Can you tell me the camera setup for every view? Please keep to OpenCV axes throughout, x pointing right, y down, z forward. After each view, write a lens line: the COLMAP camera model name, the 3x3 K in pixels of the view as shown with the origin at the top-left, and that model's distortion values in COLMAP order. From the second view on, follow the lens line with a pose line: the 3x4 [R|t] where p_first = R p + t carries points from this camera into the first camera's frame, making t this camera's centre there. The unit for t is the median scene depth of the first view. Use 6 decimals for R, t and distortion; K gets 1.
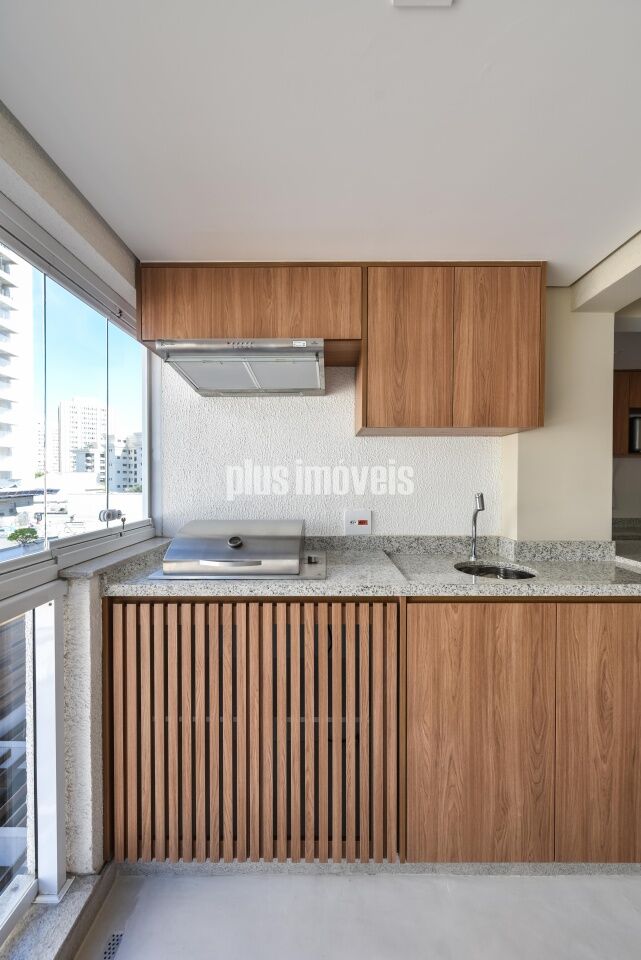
lens RADIAL K [[371.8, 0, 323.4], [0, 371.8, 483.7], [0, 0, 1]] dist [0.001812, -0.000269]
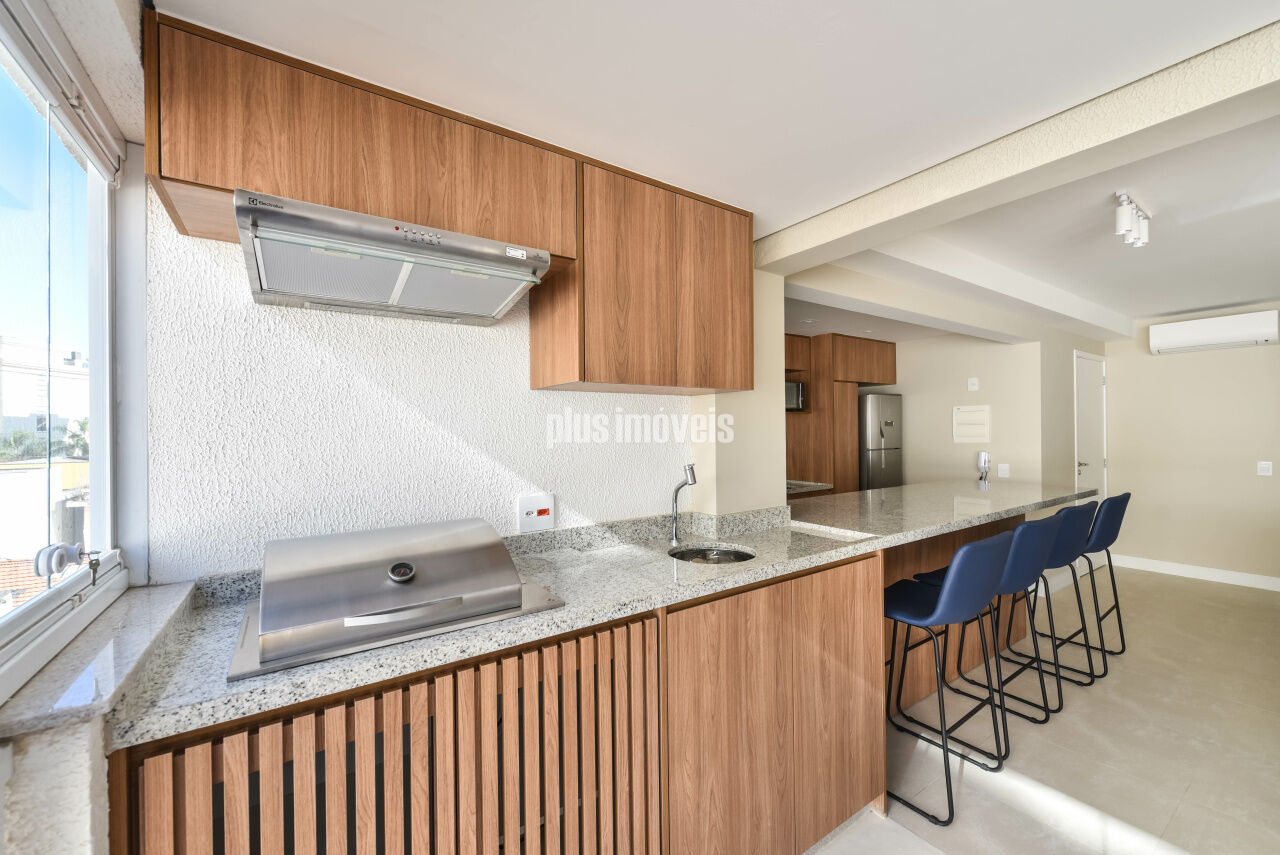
lens RADIAL K [[503.2, 0, 637.1], [0, 503.2, 430.4], [0, 0, 1]] dist [0.002475, -0.000647]
pose [[0.821890, -0.009672, 0.569564, -0.361701], [0.020324, 0.999717, -0.012352, -0.043780], [-0.569284, 0.021728, 0.821854, 0.140891]]
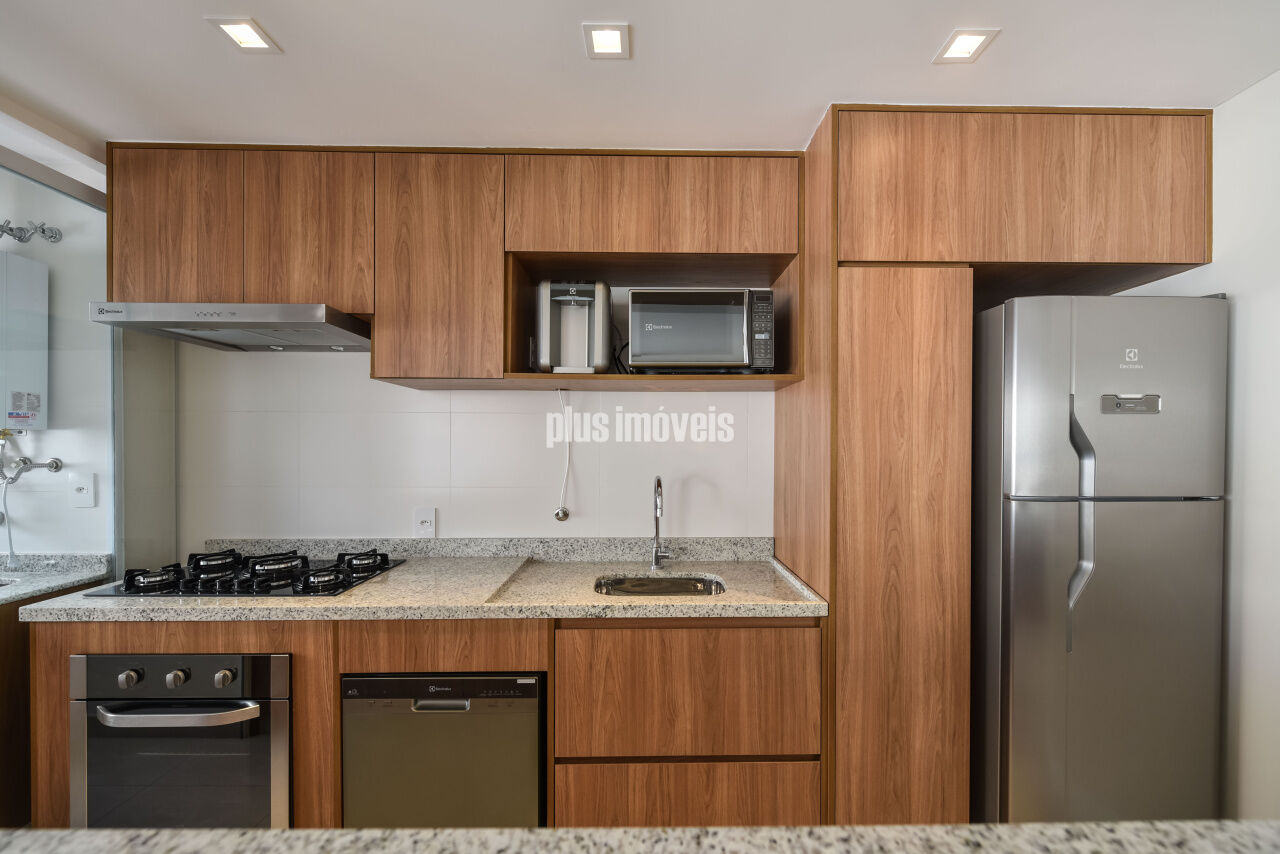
lens RADIAL K [[514.4, 0, 652.5], [0, 514.4, 447.5], [0, 0, 1]] dist [0.001226, 0.000003]
pose [[0.999649, 0.003727, 0.026235, 2.162538], [-0.003450, 0.999938, -0.010588, -0.006191], [-0.026272, 0.010494, 0.999600, 1.093513]]
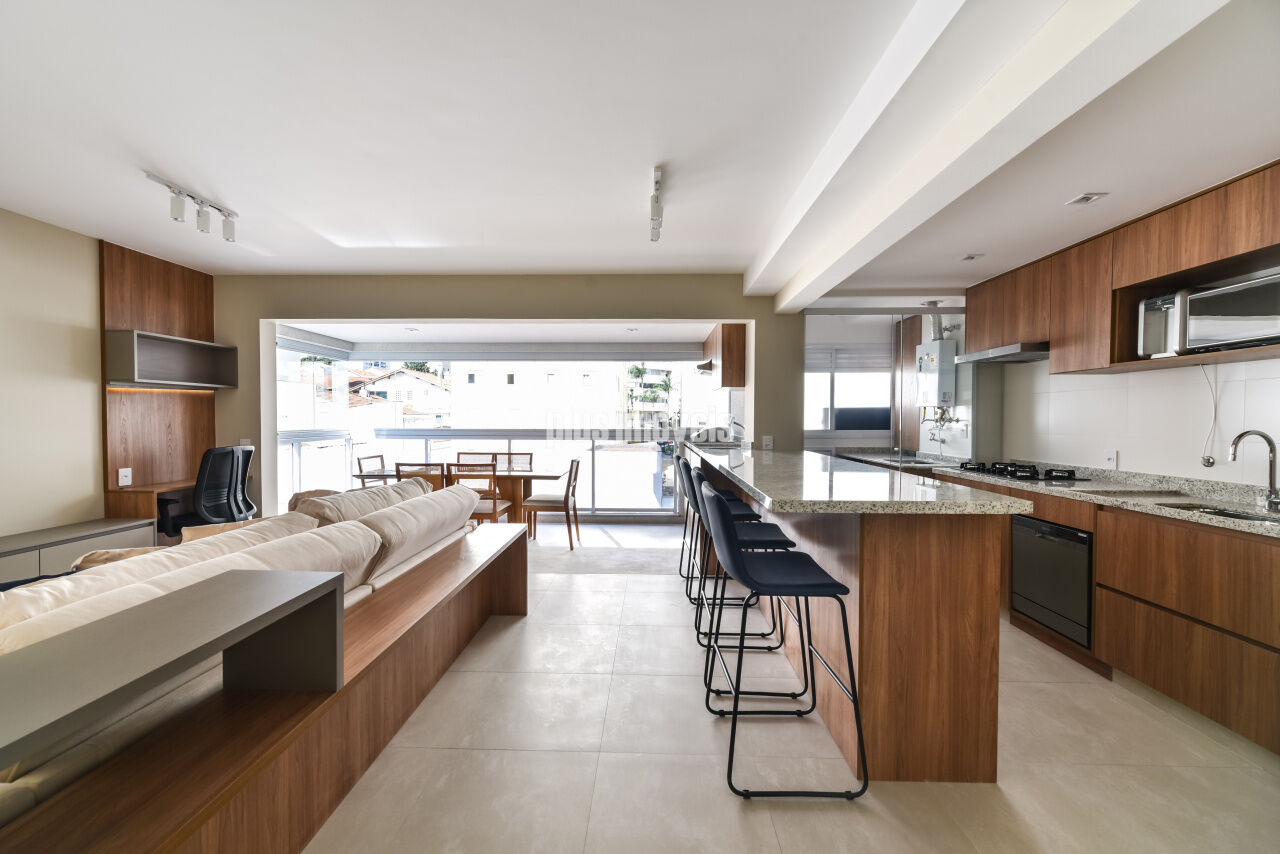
lens RADIAL K [[503.2, 0, 637.1], [0, 503.2, 429.9], [0, 0, 1]] dist [0.002475, -0.000647]
pose [[-0.019211, 0.023438, -0.999541, 3.785048], [-0.020408, 0.999508, 0.023830, 0.051876], [0.999607, 0.020857, -0.018723, 0.533081]]
